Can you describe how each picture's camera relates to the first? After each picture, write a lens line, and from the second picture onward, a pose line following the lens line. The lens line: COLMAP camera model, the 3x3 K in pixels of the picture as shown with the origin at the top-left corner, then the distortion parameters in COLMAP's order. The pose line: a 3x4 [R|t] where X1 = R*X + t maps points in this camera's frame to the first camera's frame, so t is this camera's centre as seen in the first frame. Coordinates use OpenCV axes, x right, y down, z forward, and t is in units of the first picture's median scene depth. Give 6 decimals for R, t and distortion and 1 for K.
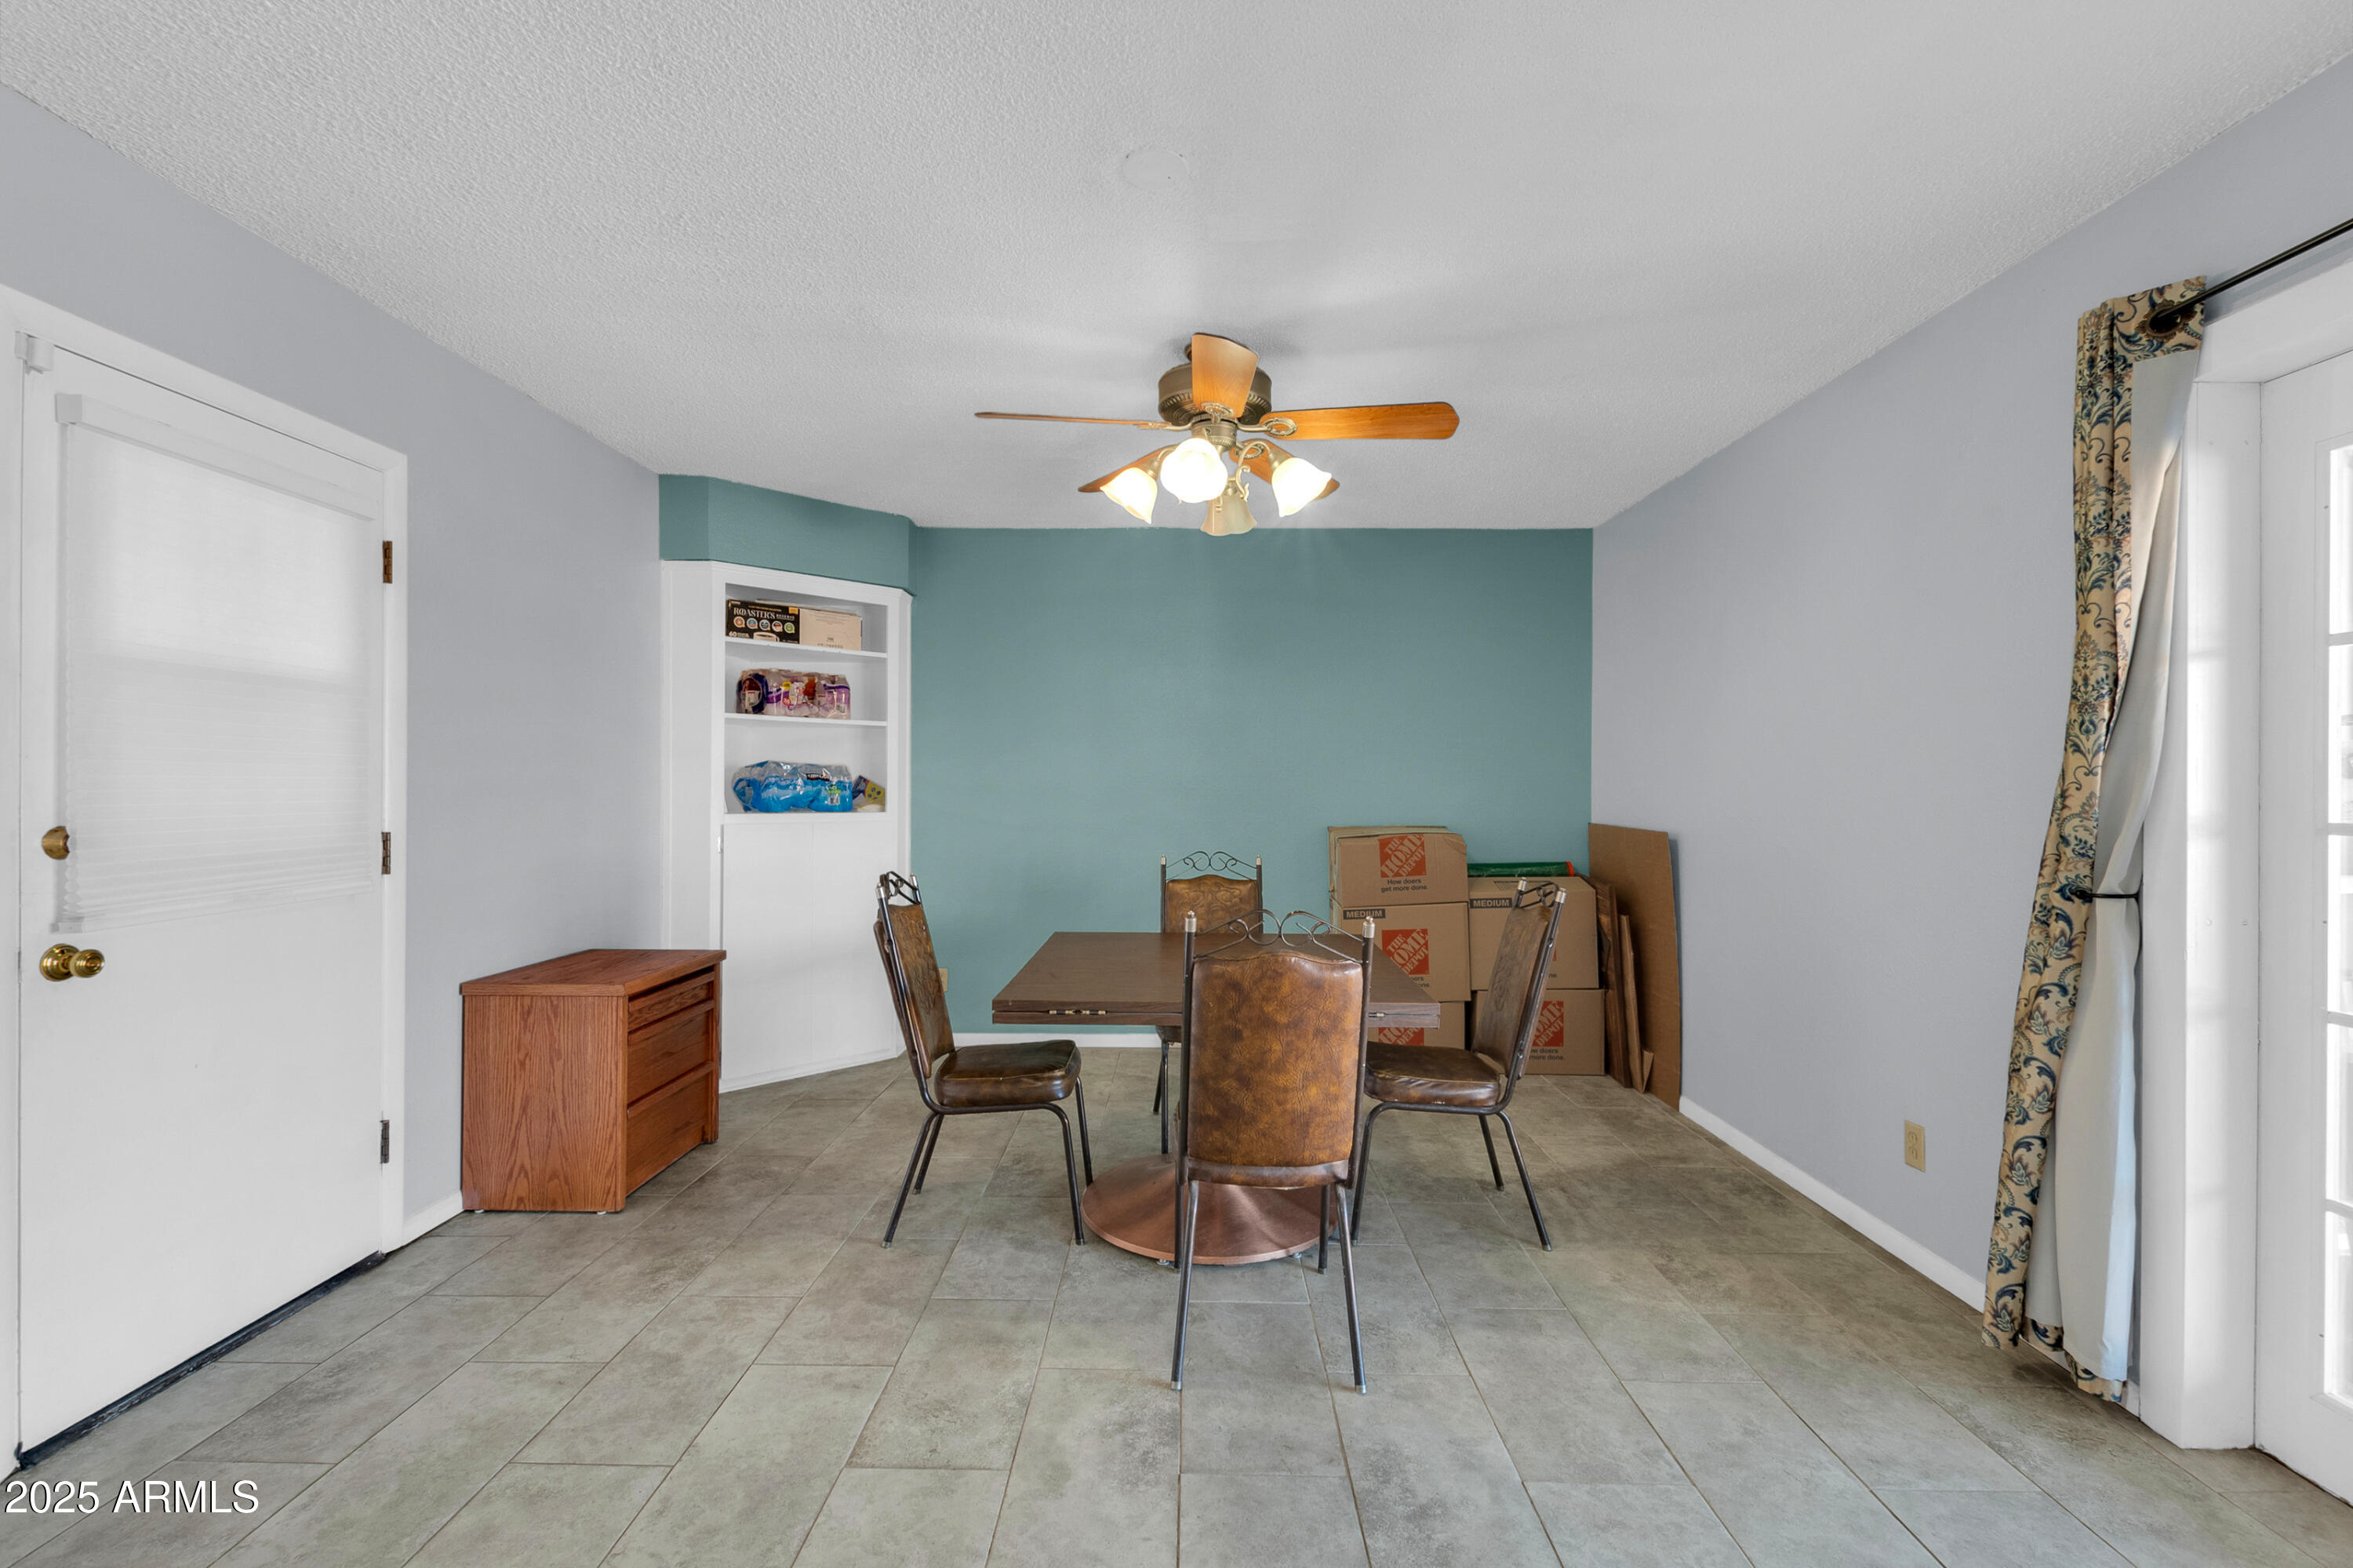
lens RADIAL K [[1016.5, 0, 1173.6], [0, 1016.5, 784.2], [0, 0, 1]] dist [0.007021, -0.002934]
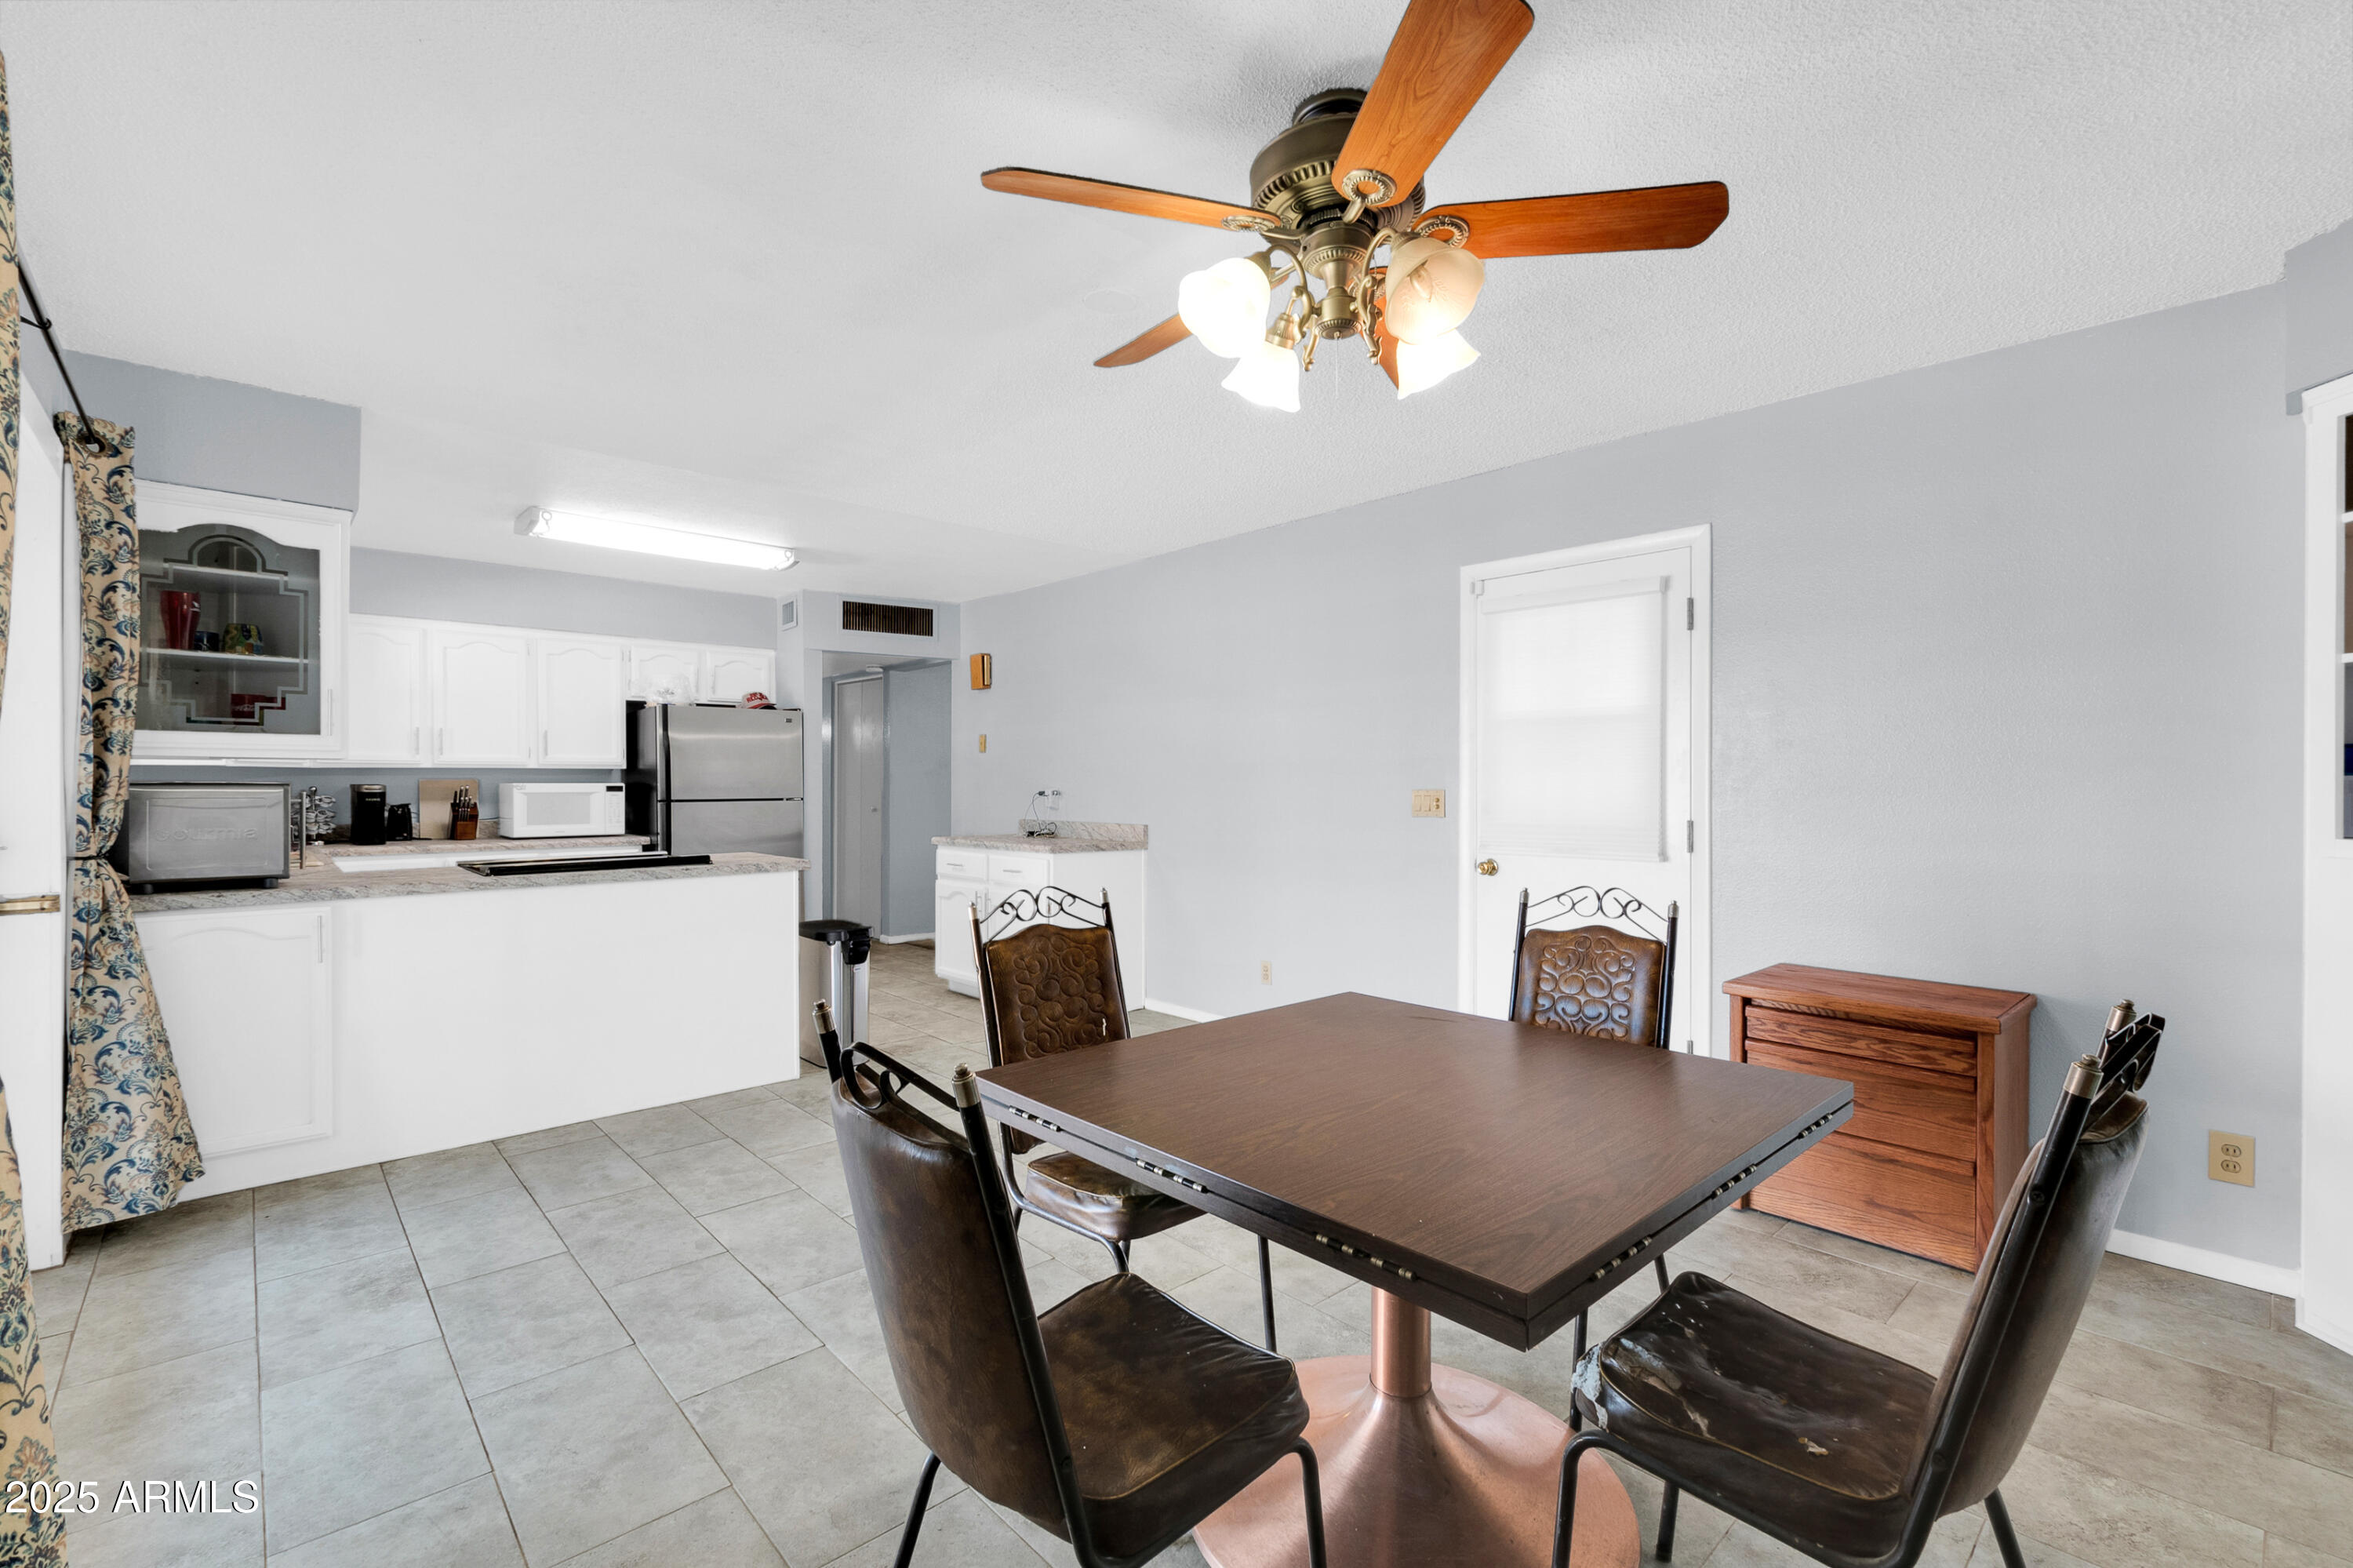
lens RADIAL K [[1016.5, 0, 1180.5], [0, 1016.5, 793.5], [0, 0, 1]] dist [0.007021, -0.002934]
pose [[-0.726779, 0.002732, -0.686865, 0.543404], [-0.003228, 0.999967, 0.007393, 0.004788], [0.686863, 0.007591, -0.726747, 1.358590]]
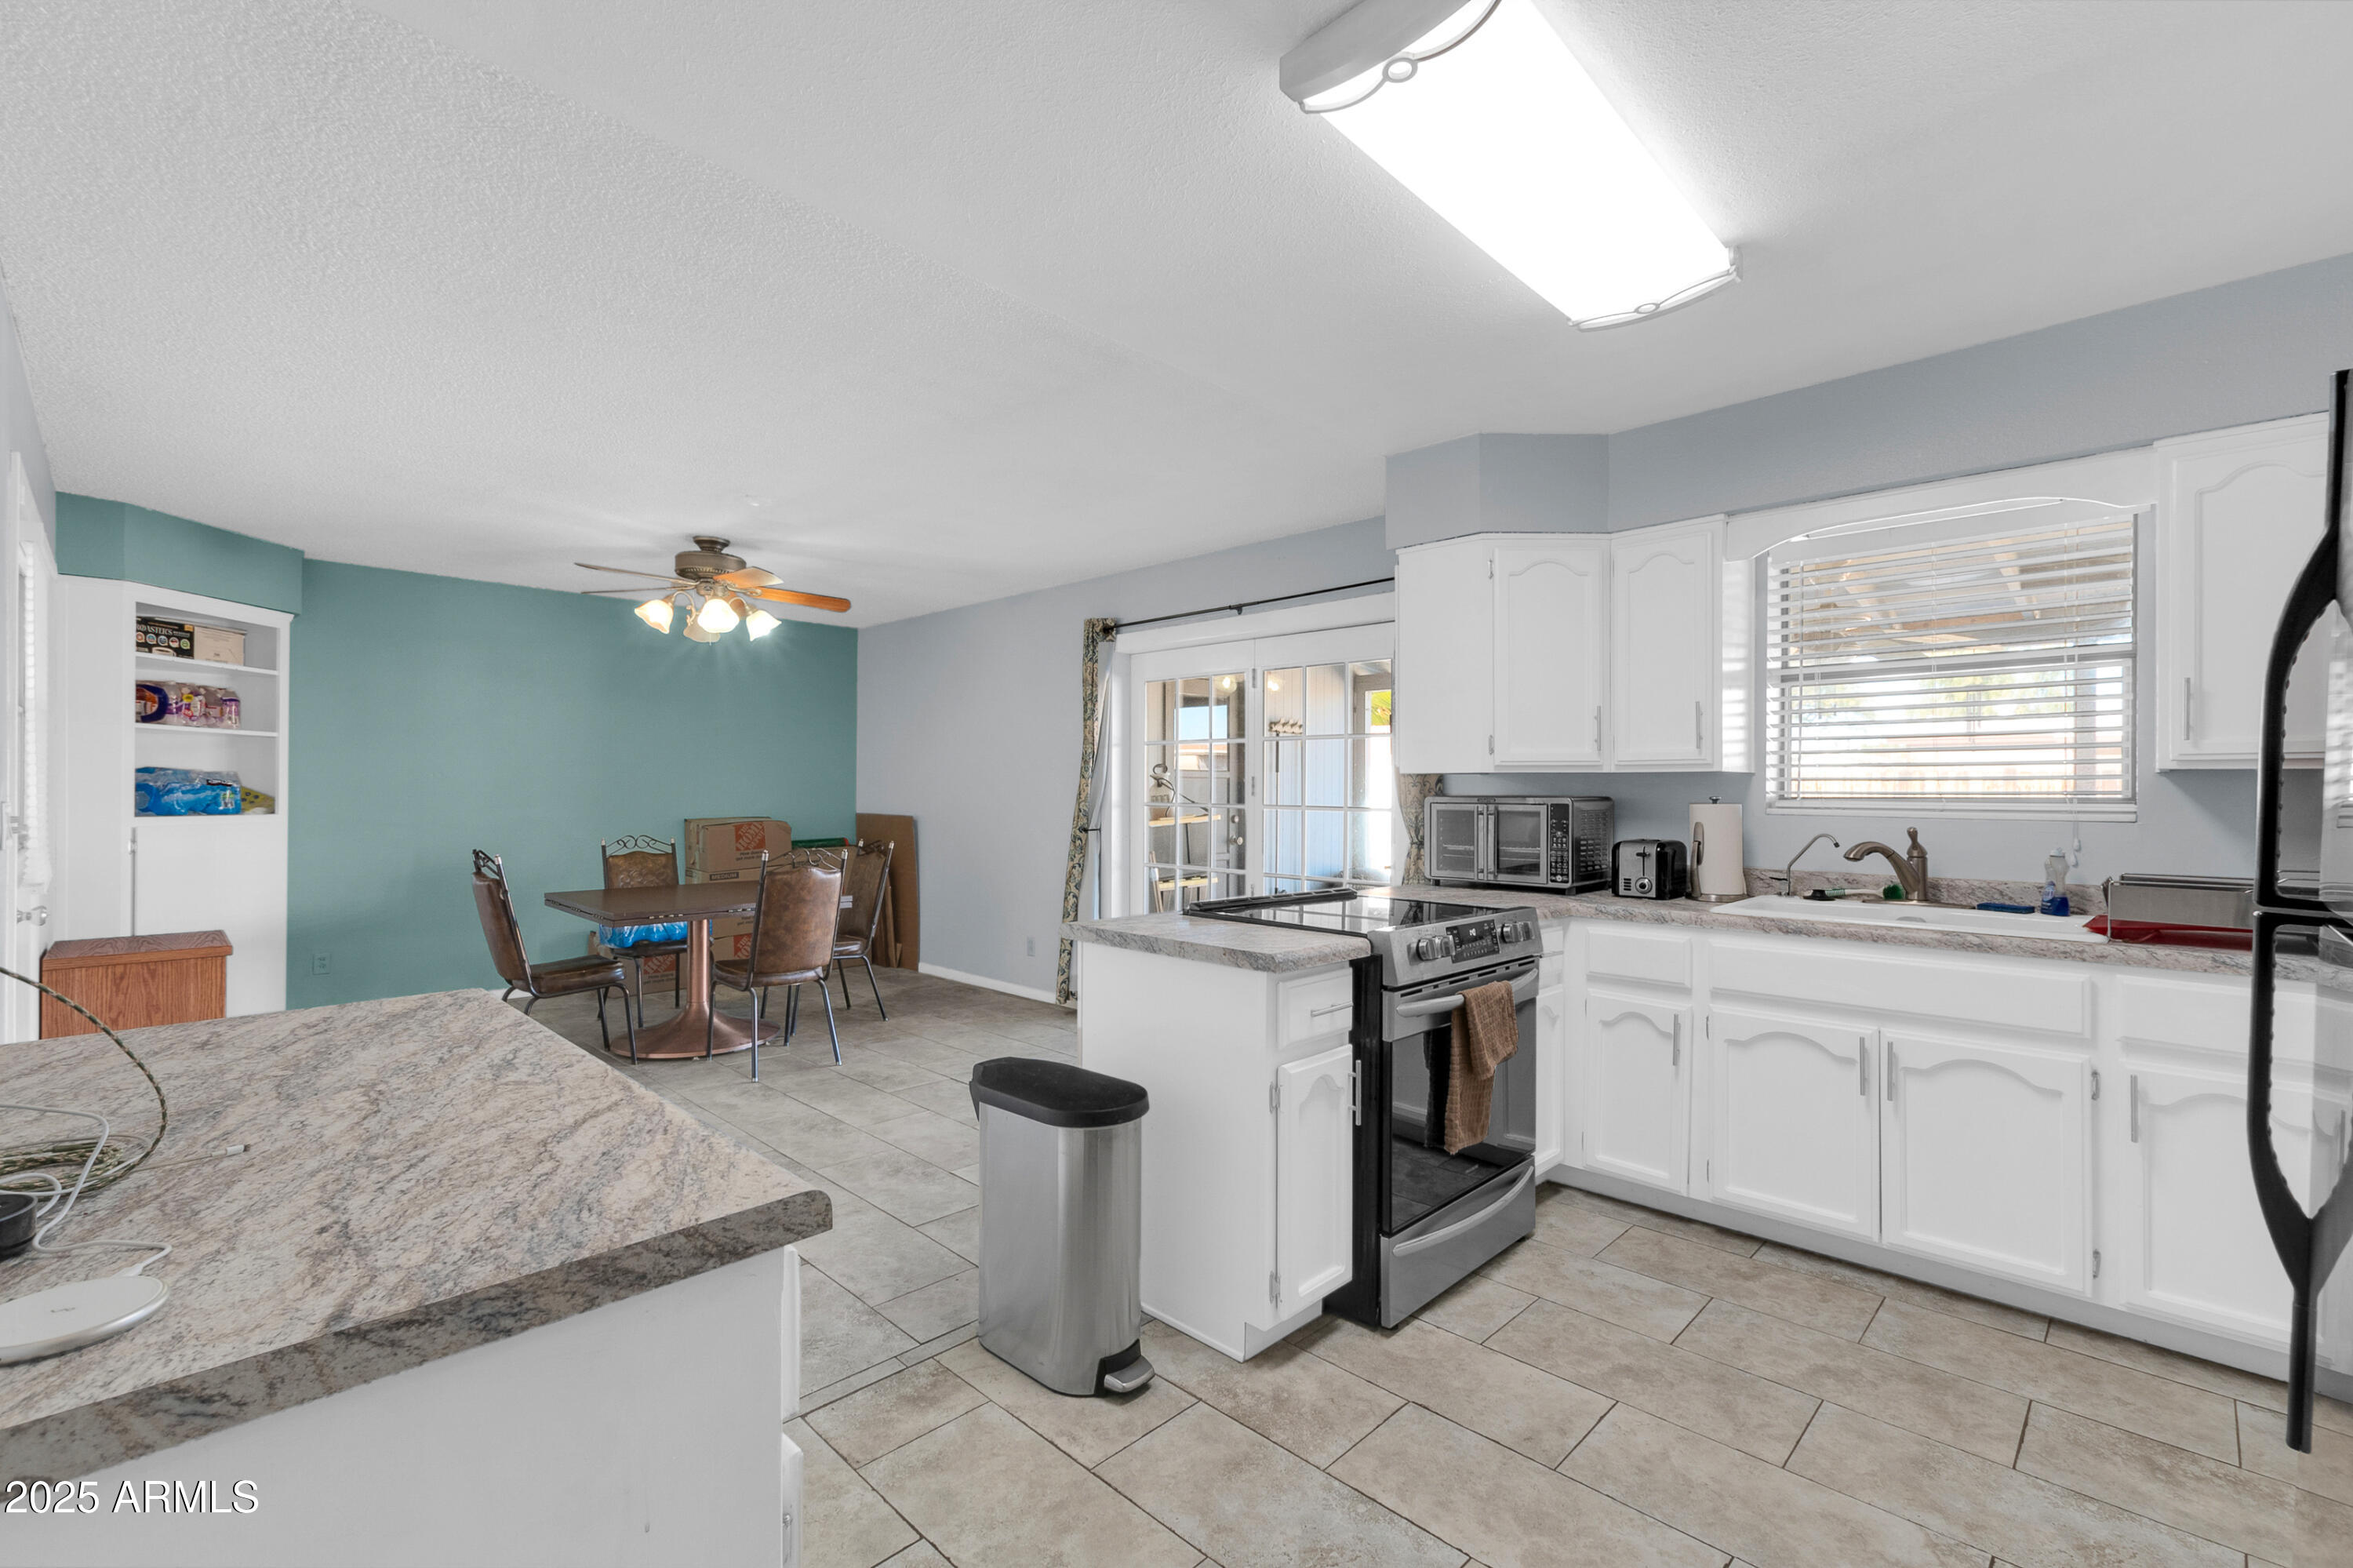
lens RADIAL K [[1016.5, 0, 1178.1], [0, 1016.5, 788.2], [0, 0, 1]] dist [0.007021, -0.002934]
pose [[0.689333, -0.000461, 0.724444, -0.646513], [-0.001379, 0.999997, 0.001949, -0.006661], [-0.724443, -0.002342, 0.689331, -0.751018]]
